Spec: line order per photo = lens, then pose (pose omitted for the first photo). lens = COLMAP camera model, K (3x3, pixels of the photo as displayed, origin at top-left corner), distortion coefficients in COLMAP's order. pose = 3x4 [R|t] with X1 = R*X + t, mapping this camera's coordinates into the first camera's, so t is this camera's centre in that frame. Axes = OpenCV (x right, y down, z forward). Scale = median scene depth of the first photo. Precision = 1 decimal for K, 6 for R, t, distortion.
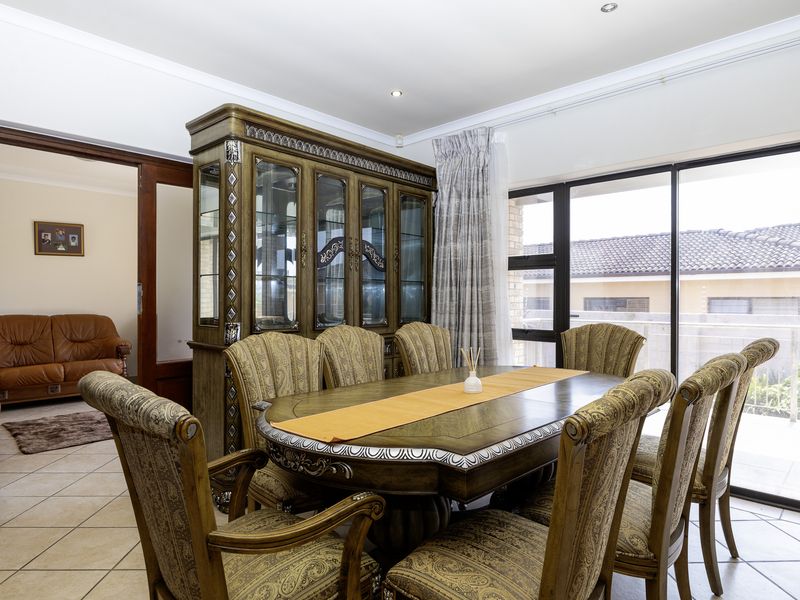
lens RADIAL K [[494.5, 0, 417.2], [0, 494.5, 301.4], [0, 0, 1]] dist [0.002338, 0.002388]
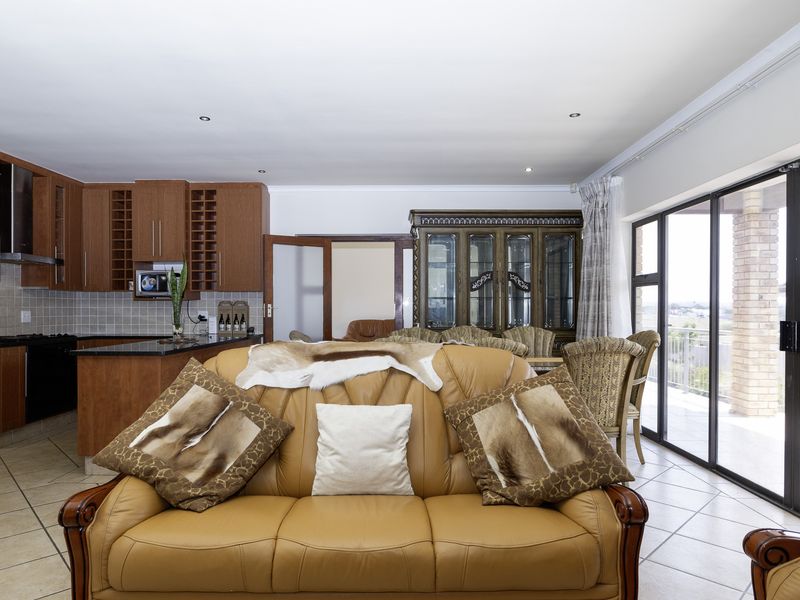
lens RADIAL K [[494.5, 0, 417.2], [0, 494.5, 301.4], [0, 0, 1]] dist [0.002338, 0.002388]
pose [[0.712580, -0.011620, -0.701495, 0.686194], [-0.003598, 0.999789, -0.020216, -0.000397], [0.701582, 0.016929, 0.712388, -0.247003]]
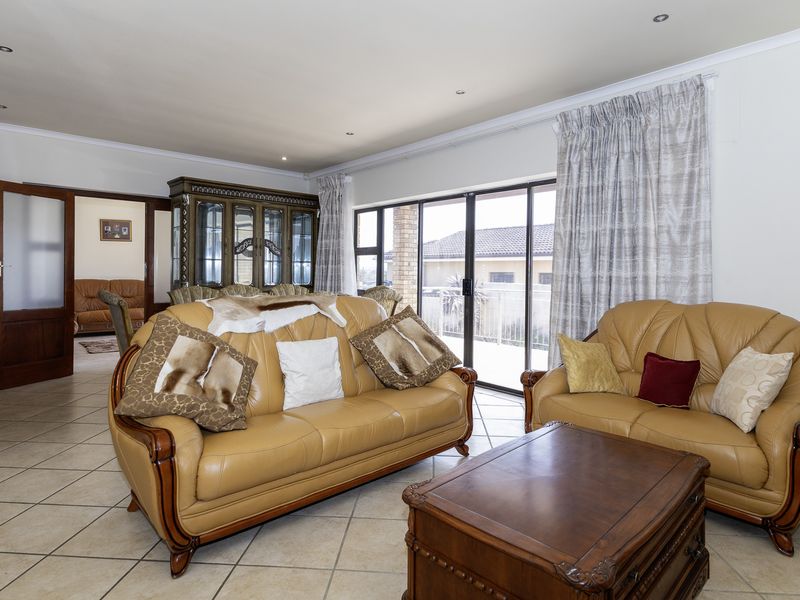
lens RADIAL K [[436.9, 0, 397.7], [0, 436.9, 275.6], [0, 0, 1]] dist [0.000752, 0.000558]
pose [[0.997413, 0.010502, -0.071119, 0.453839], [-0.010367, 0.999944, 0.002265, 0.002516], [0.071139, -0.001522, 0.997465, -0.530976]]
